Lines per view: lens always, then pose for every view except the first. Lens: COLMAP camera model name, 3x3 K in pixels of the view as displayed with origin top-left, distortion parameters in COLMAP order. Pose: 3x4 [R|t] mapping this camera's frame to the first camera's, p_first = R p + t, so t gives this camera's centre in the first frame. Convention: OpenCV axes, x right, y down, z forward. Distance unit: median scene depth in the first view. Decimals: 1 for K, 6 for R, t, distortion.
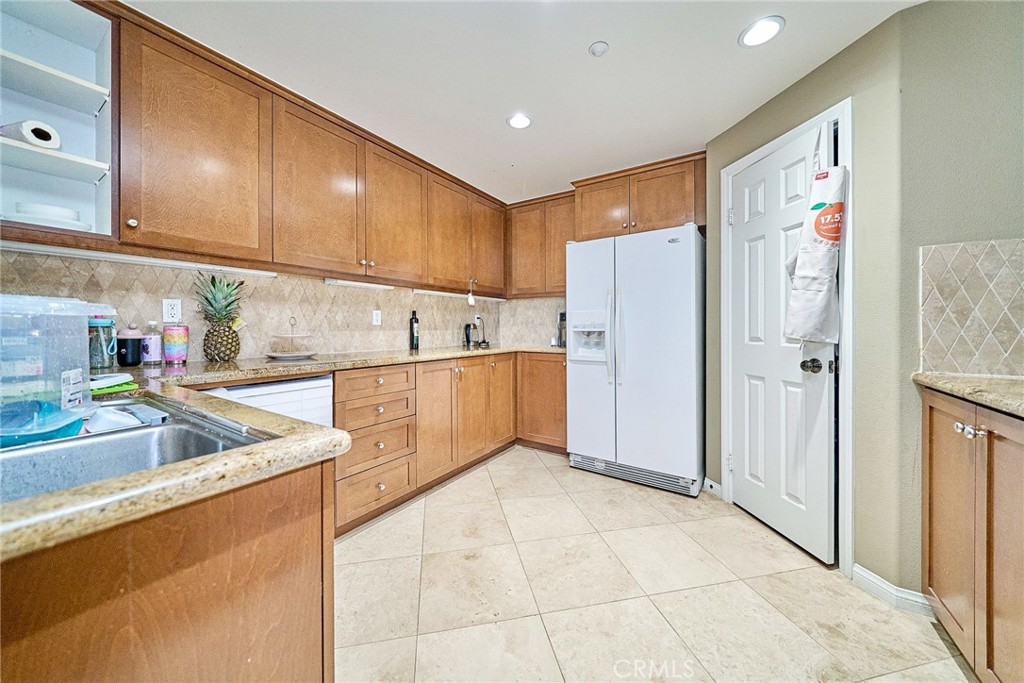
lens RADIAL K [[357.3, 0, 511.1], [0, 357.3, 328.0], [0, 0, 1]] dist [0.000408, -0.000951]
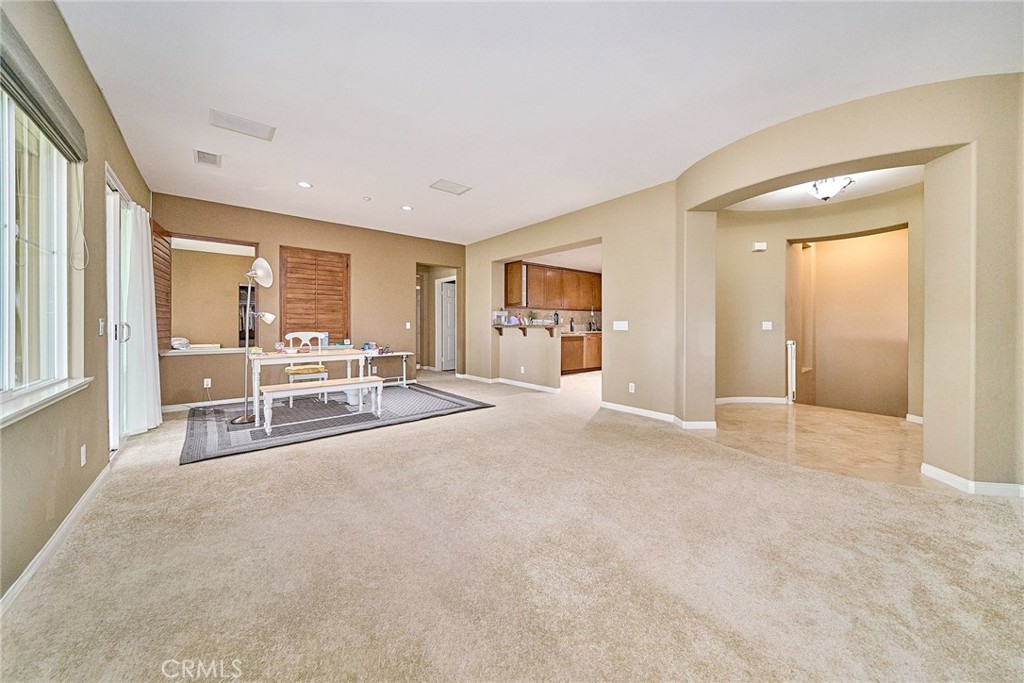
lens RADIAL K [[357.3, 0, 513.8], [0, 357.3, 326.8], [0, 0, 1]] dist [0.000408, -0.000951]
pose [[0.958314, 0.005268, -0.285669, 0.111956], [-0.002818, 0.999956, 0.008988, 0.000387], [0.285704, -0.007809, 0.958286, -2.102140]]
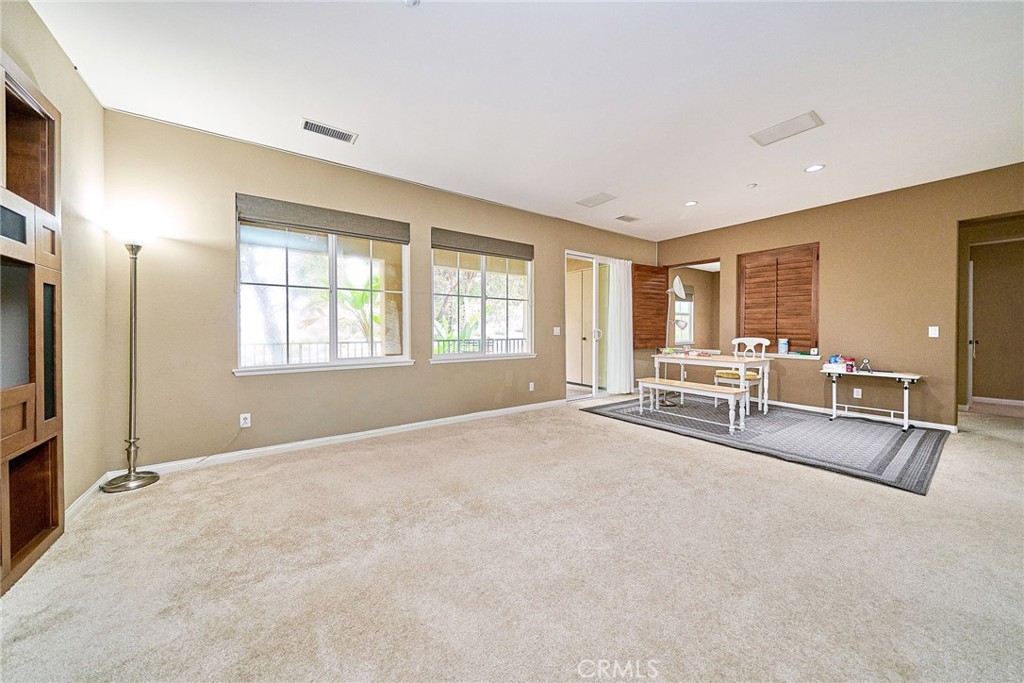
lens RADIAL K [[357.3, 0, 515.8], [0, 357.3, 333.9], [0, 0, 1]] dist [0.000408, -0.000951]
pose [[-0.347643, 0.013850, -0.937525, 0.696132], [0.001749, 0.999899, 0.014123, 0.000612], [0.937625, 0.003270, -0.347632, -1.069818]]
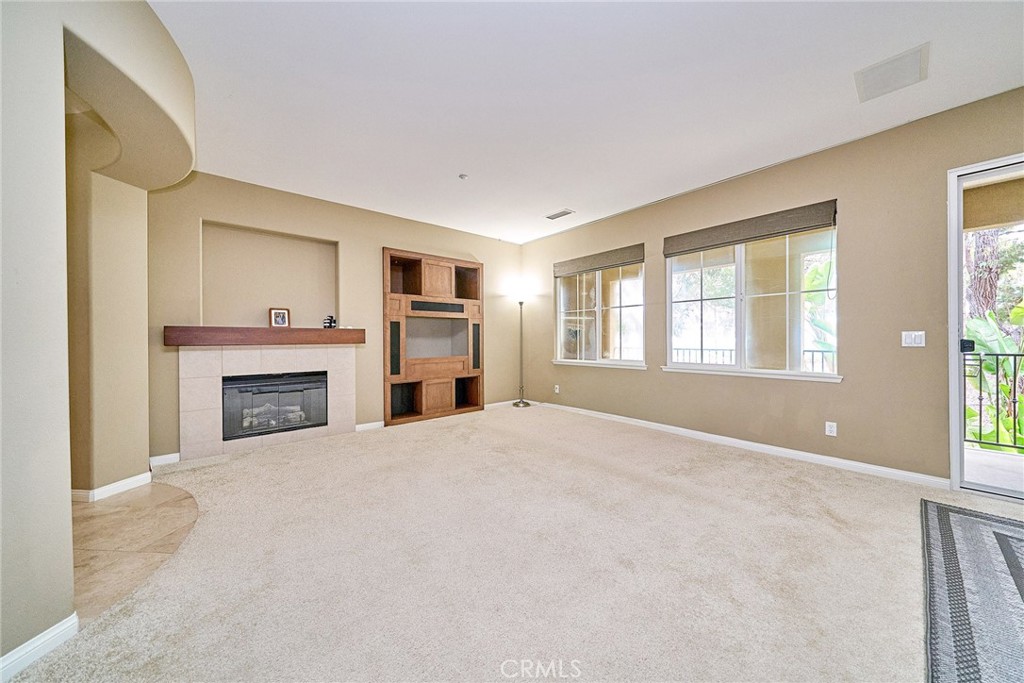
lens RADIAL K [[357.3, 0, 513.5], [0, 357.3, 339.2], [0, 0, 1]] dist [0.000408, -0.000951]
pose [[-0.960280, 0.008879, 0.278898, -0.380217], [0.009427, 0.999955, 0.000624, 0.003057], [-0.278880, 0.003228, -0.960320, -0.266643]]
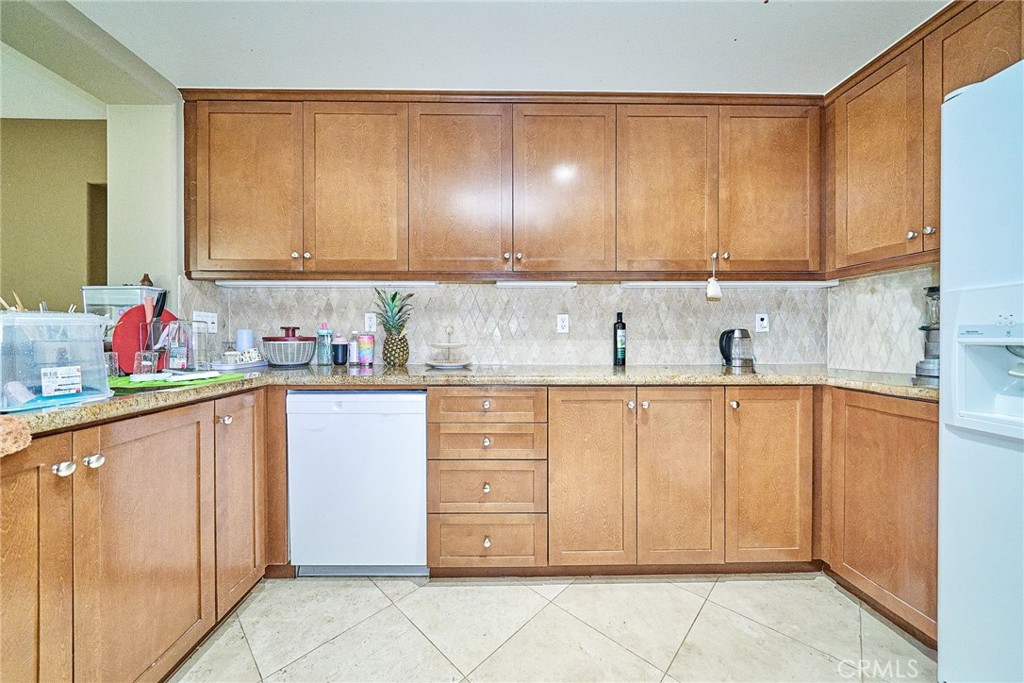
lens RADIAL K [[357.3, 0, 512.4], [0, 357.3, 341.0], [0, 0, 1]] dist [0.000408, -0.000951]
pose [[0.556073, 0.007025, -0.831104, 0.228250], [-0.000673, 0.999968, 0.008001, 0.003614], [0.831133, -0.003890, 0.556060, 0.463929]]
